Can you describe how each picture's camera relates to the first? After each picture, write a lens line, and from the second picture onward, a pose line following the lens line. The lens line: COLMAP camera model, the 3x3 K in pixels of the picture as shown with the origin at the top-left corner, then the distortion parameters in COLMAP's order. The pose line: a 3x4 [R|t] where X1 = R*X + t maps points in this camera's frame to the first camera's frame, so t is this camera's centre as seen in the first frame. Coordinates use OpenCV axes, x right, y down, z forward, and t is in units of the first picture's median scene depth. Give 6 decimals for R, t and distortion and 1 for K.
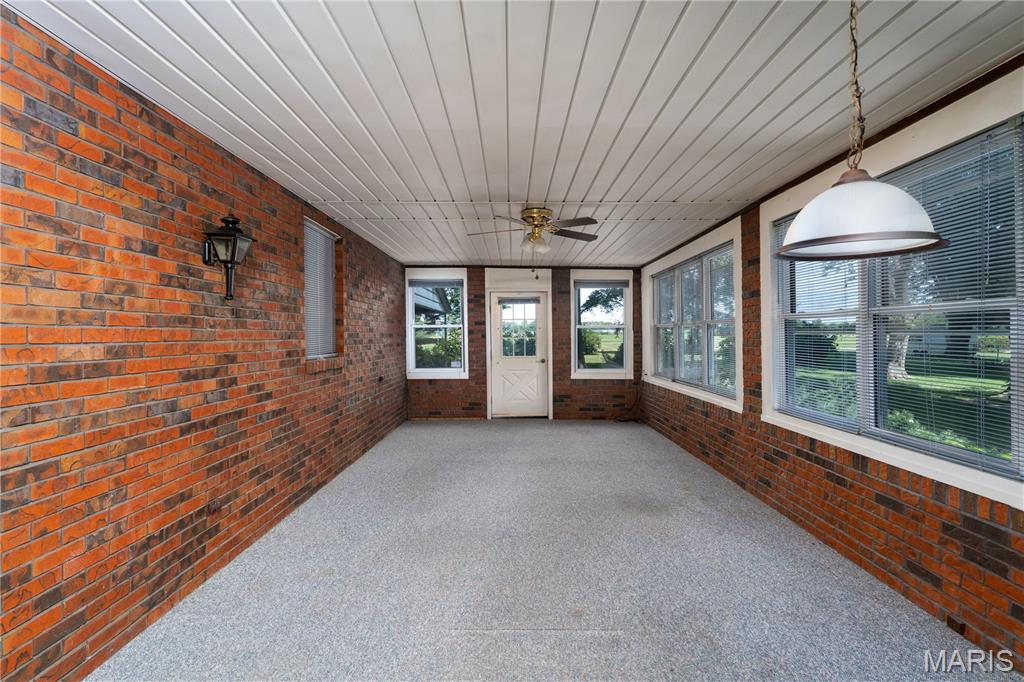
lens RADIAL K [[470.0, 0, 513.8], [0, 470.0, 337.3], [0, 0, 1]] dist [-0.002487, 0.001020]
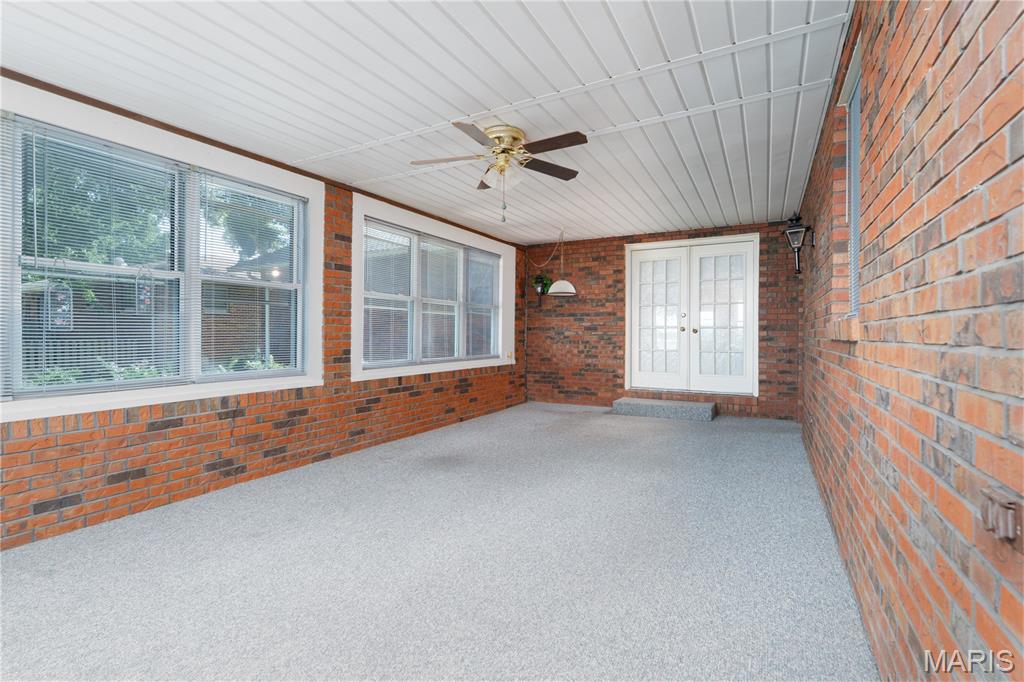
lens RADIAL K [[470.0, 0, 514.6], [0, 470.0, 334.0], [0, 0, 1]] dist [-0.002487, 0.001020]
pose [[-0.872301, 0.004852, 0.488946, -0.432079], [0.008299, 0.999954, 0.004883, 0.069027], [-0.488900, 0.008318, -0.872300, 2.095660]]
